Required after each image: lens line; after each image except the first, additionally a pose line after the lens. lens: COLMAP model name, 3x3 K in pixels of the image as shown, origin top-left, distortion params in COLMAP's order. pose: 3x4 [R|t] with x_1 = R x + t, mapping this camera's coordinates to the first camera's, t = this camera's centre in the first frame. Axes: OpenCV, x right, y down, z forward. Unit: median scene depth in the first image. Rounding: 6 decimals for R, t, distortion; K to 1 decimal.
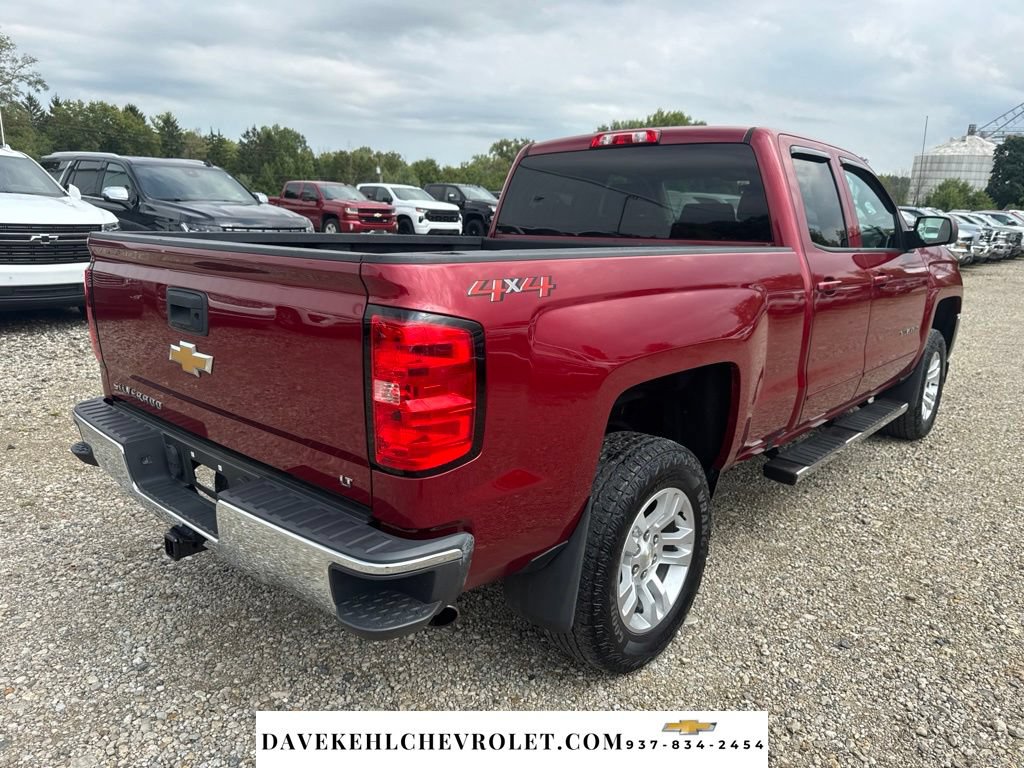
lens RADIAL K [[735.0, 0, 510.7], [0, 735.0, 386.4], [0, 0, 1]] dist [-0.001939, -0.004041]
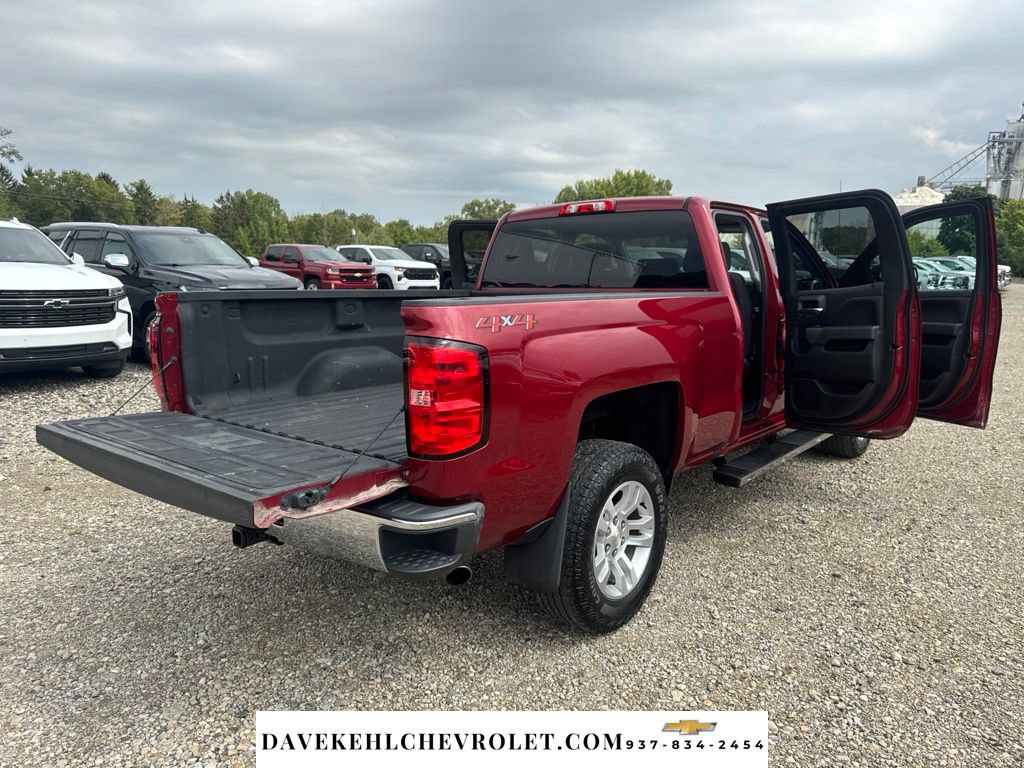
lens RADIAL K [[735.0, 0, 517.9], [0, 735.0, 384.0], [0, 0, 1]] dist [-0.001939, -0.004041]
pose [[0.998680, -0.029765, 0.041853, -0.019511], [0.032906, 0.996529, -0.076468, 0.045029], [-0.039431, 0.077744, 0.996193, -0.190301]]
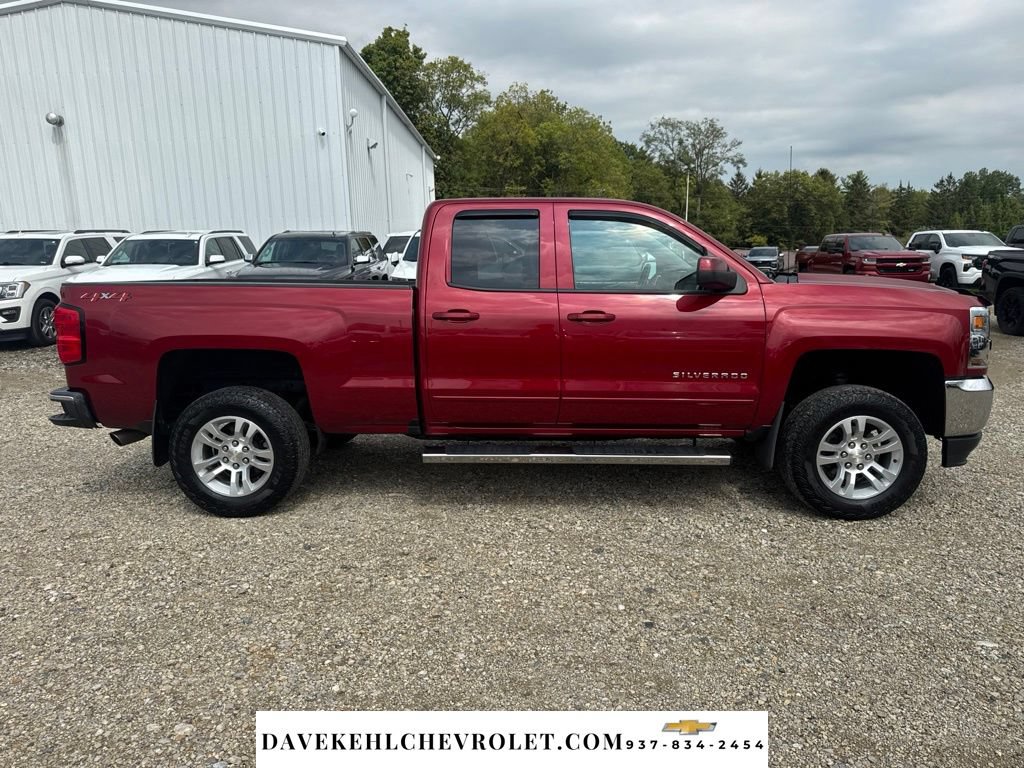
lens RADIAL K [[735.0, 0, 511.5], [0, 735.0, 384.4], [0, 0, 1]] dist [-0.001939, -0.004041]
pose [[0.637259, 0.092446, -0.765085, 1.436354], [-0.149617, 0.988731, -0.005150, -0.018703], [0.755987, 0.117751, 0.643909, 0.253908]]
